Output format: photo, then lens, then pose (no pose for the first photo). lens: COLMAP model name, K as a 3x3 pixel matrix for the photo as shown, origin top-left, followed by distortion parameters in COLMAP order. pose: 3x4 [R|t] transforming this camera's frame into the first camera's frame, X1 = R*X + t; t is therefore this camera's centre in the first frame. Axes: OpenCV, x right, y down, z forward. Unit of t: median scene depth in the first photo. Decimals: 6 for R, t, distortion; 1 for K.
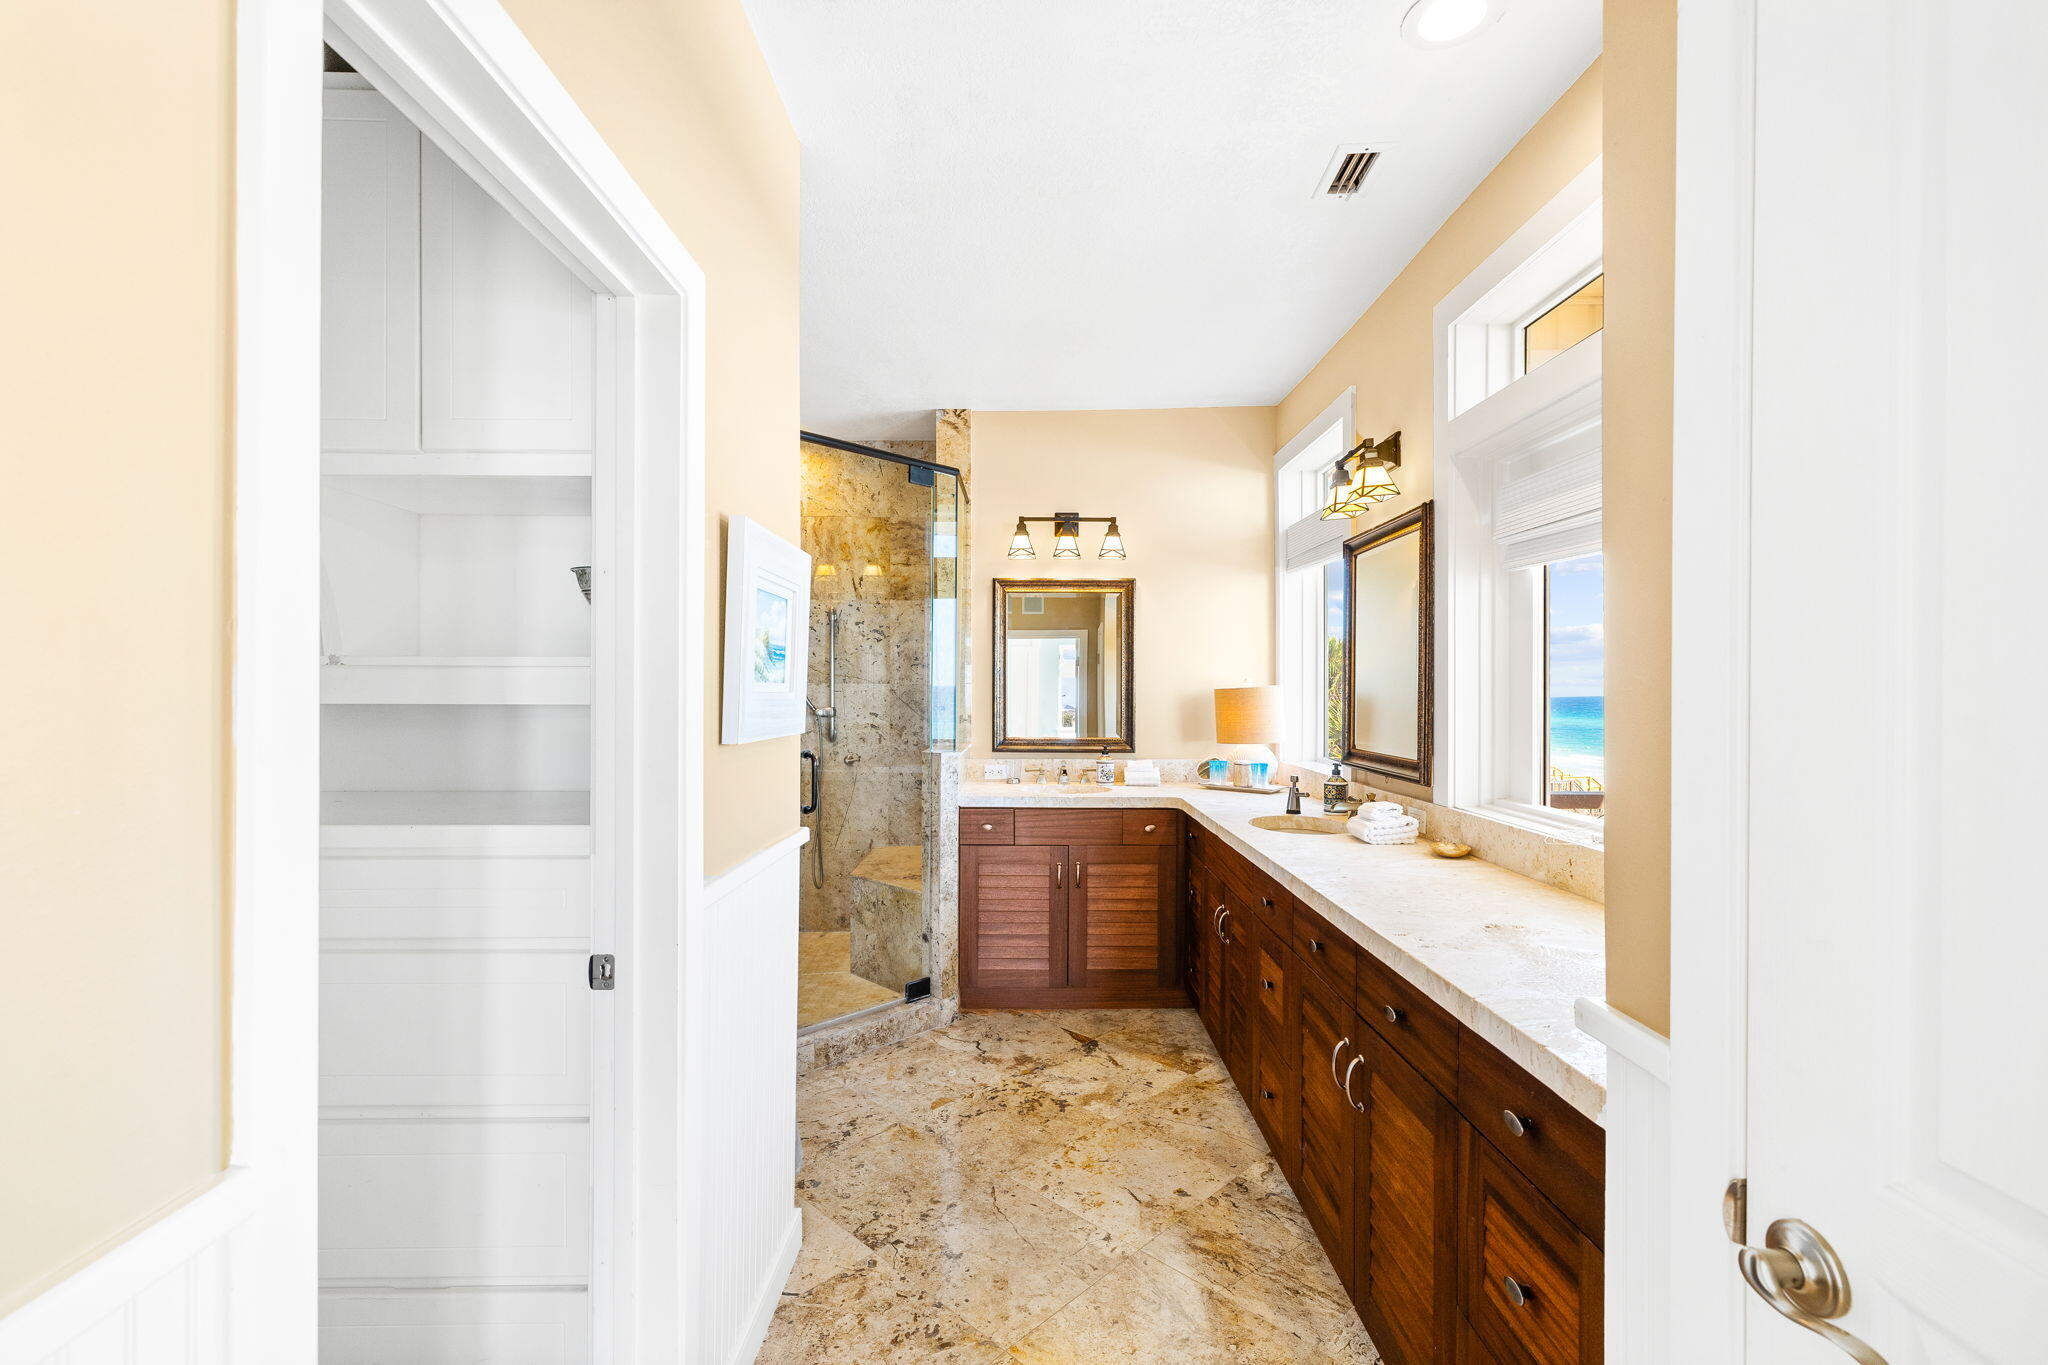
lens RADIAL K [[867.3, 0, 1029.7], [0, 867.3, 668.1], [0, 0, 1]] dist [-0.000286, 0.000352]
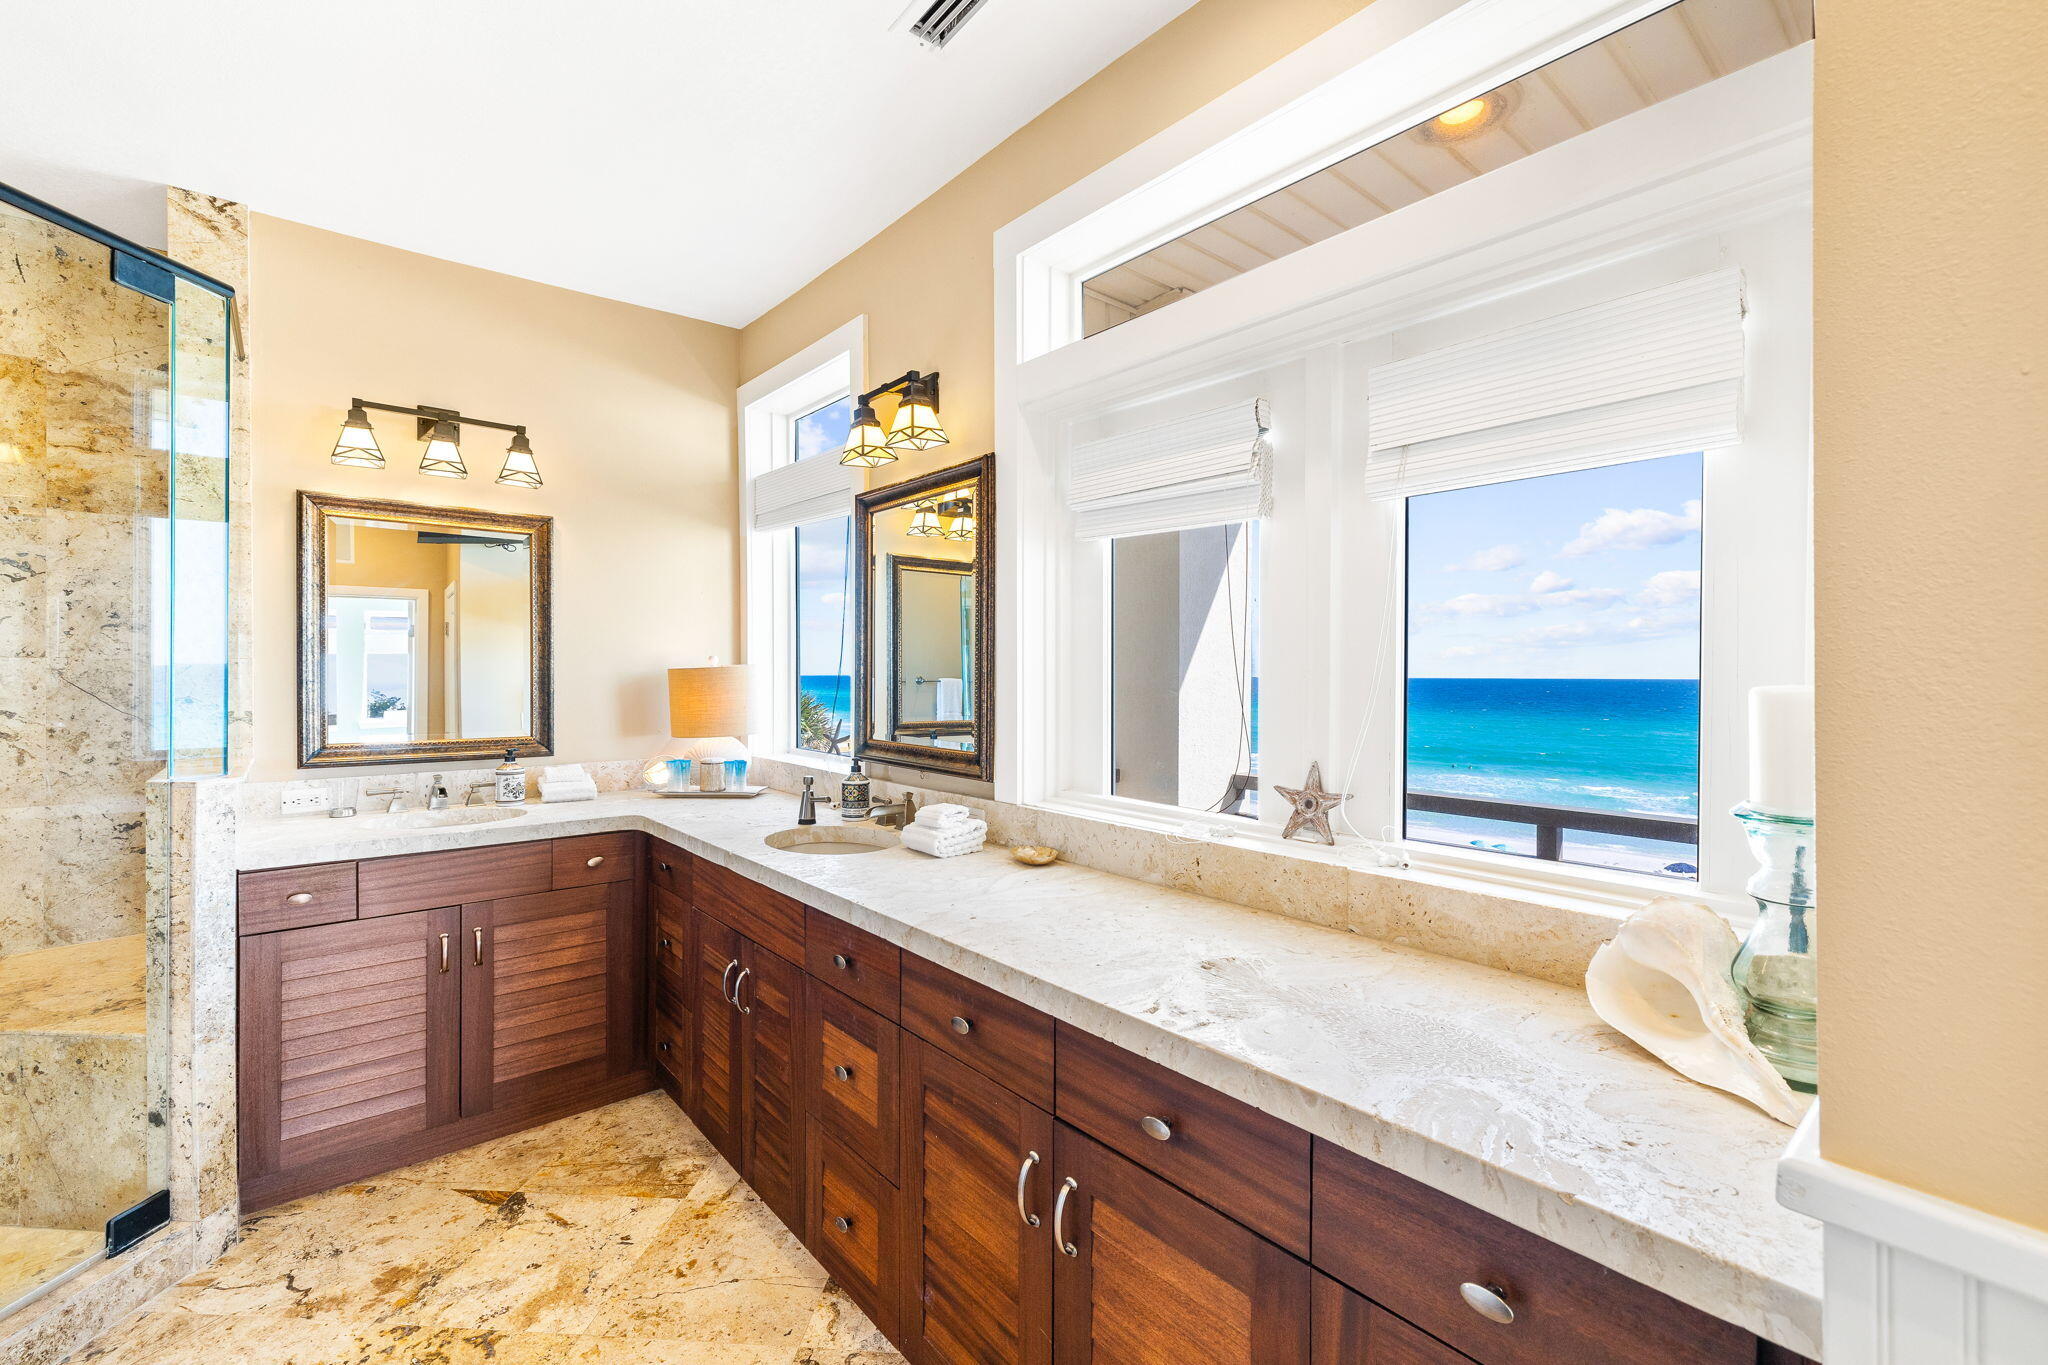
lens RADIAL K [[867.3, 0, 1029.7], [0, 867.3, 668.1], [0, 0, 1]] dist [-0.000286, 0.000352]
pose [[0.763909, 0.002937, 0.645317, -0.052042], [-0.018557, 0.999676, 0.017418, 0.004654], [-0.645057, -0.025281, 0.763717, 0.224863]]
